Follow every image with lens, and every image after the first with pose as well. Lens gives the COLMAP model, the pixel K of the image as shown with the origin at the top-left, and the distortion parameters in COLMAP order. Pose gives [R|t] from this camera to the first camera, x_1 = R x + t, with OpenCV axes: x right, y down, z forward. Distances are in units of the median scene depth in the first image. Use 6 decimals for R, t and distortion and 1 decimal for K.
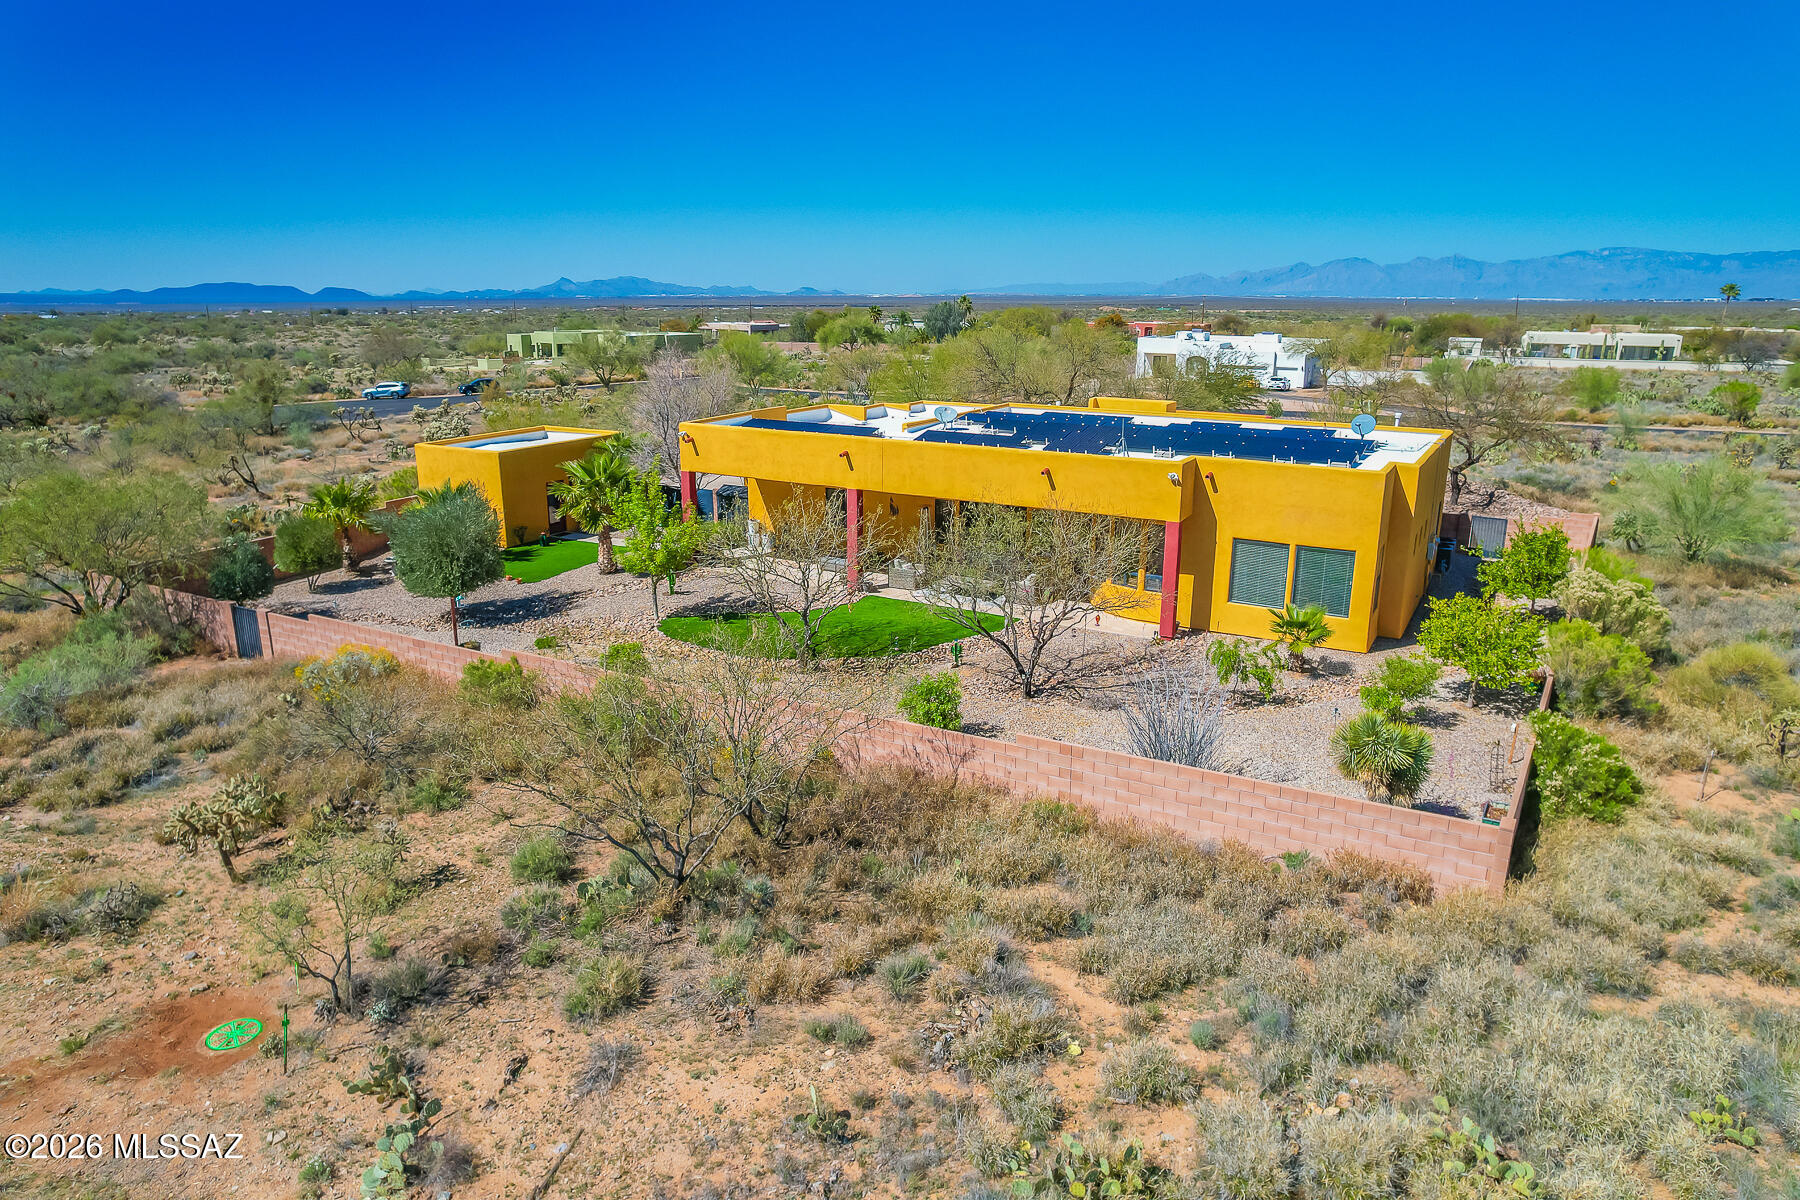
lens RADIAL K [[1087.5, 0, 900.0], [0, 1087.5, 600.0], [0, 0, 1]] dist [-0.051811, 0.041542]
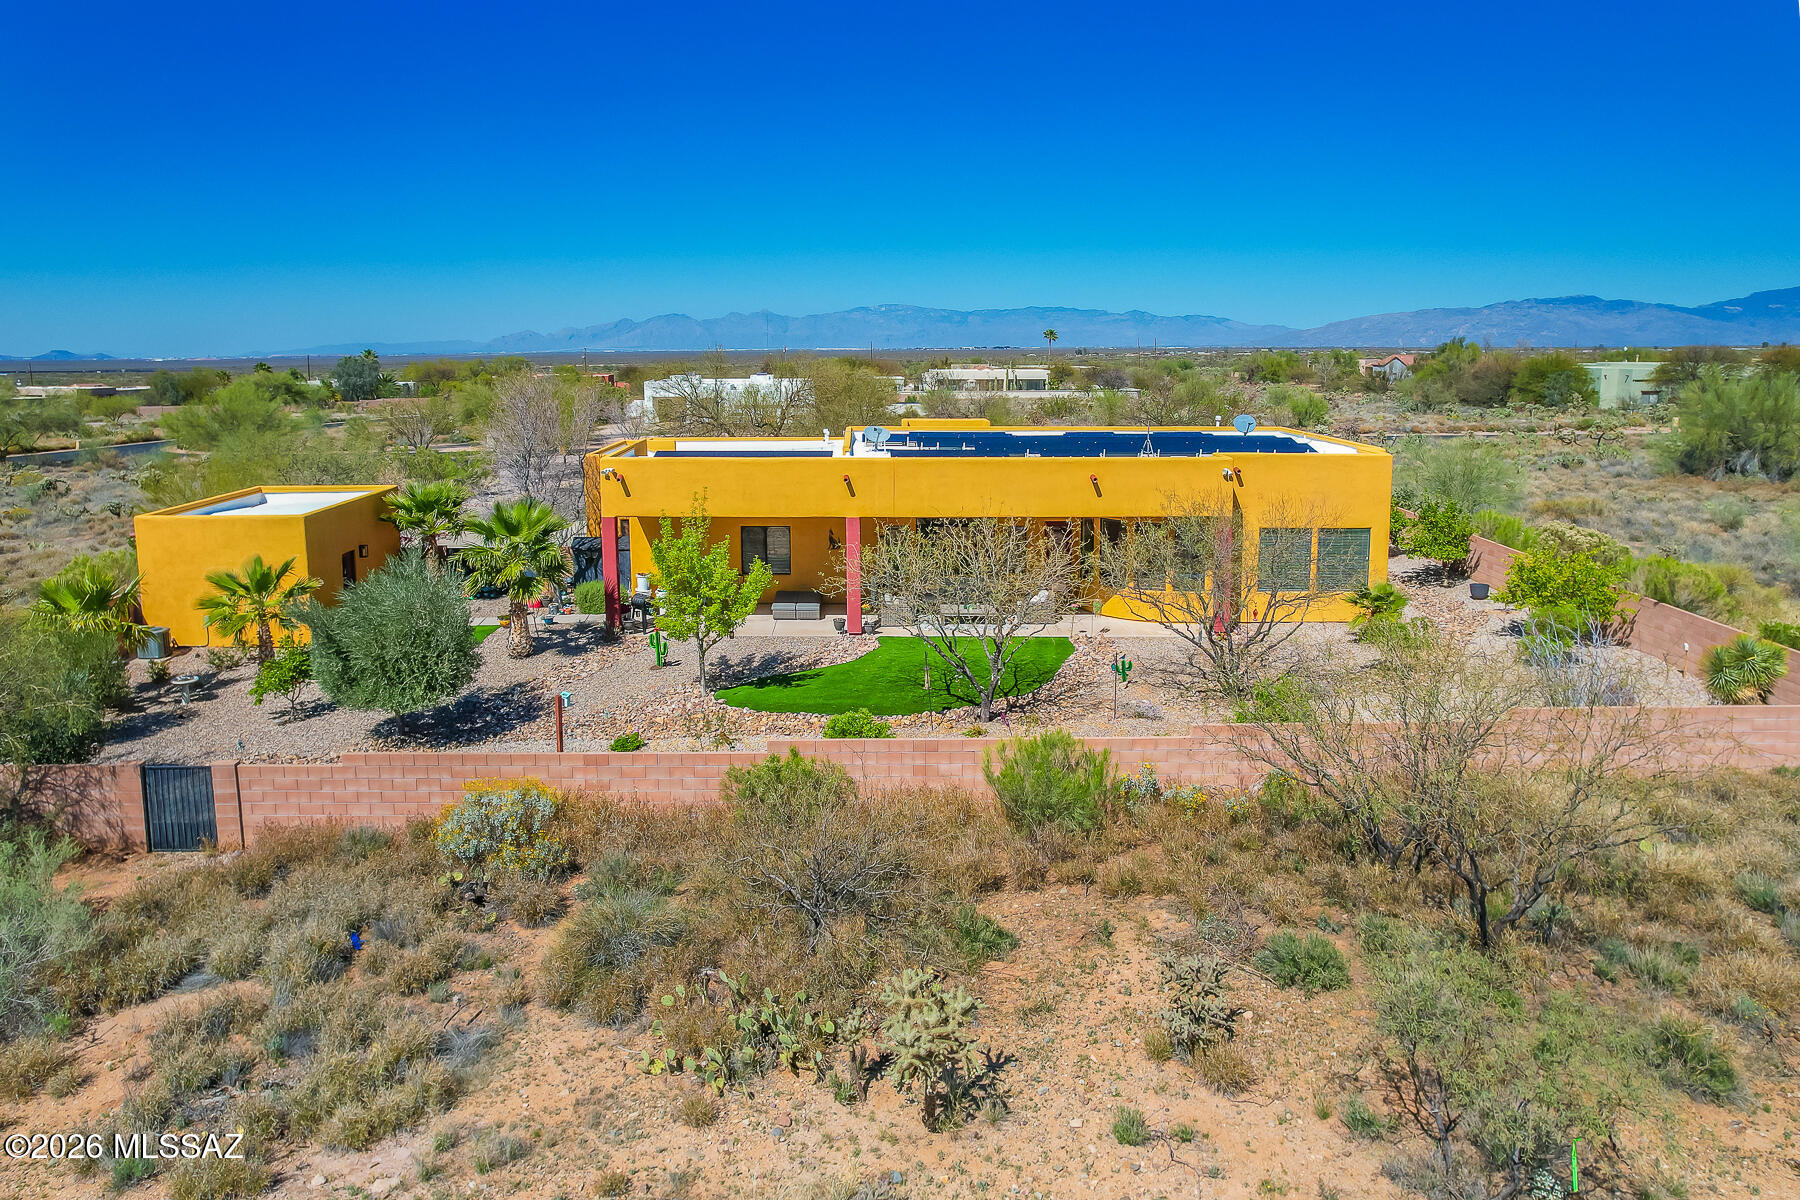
lens RADIAL K [[1120.4, 0, 815.9], [0, 1120.4, 597.5], [0, 0, 1]] dist [-0.069058, 0.041560]
pose [[0.880186, -0.110928, 0.461485, -0.490042], [0.136883, 0.990319, -0.023031, -0.021822], [-0.454463, 0.083441, 0.886849, 0.222648]]
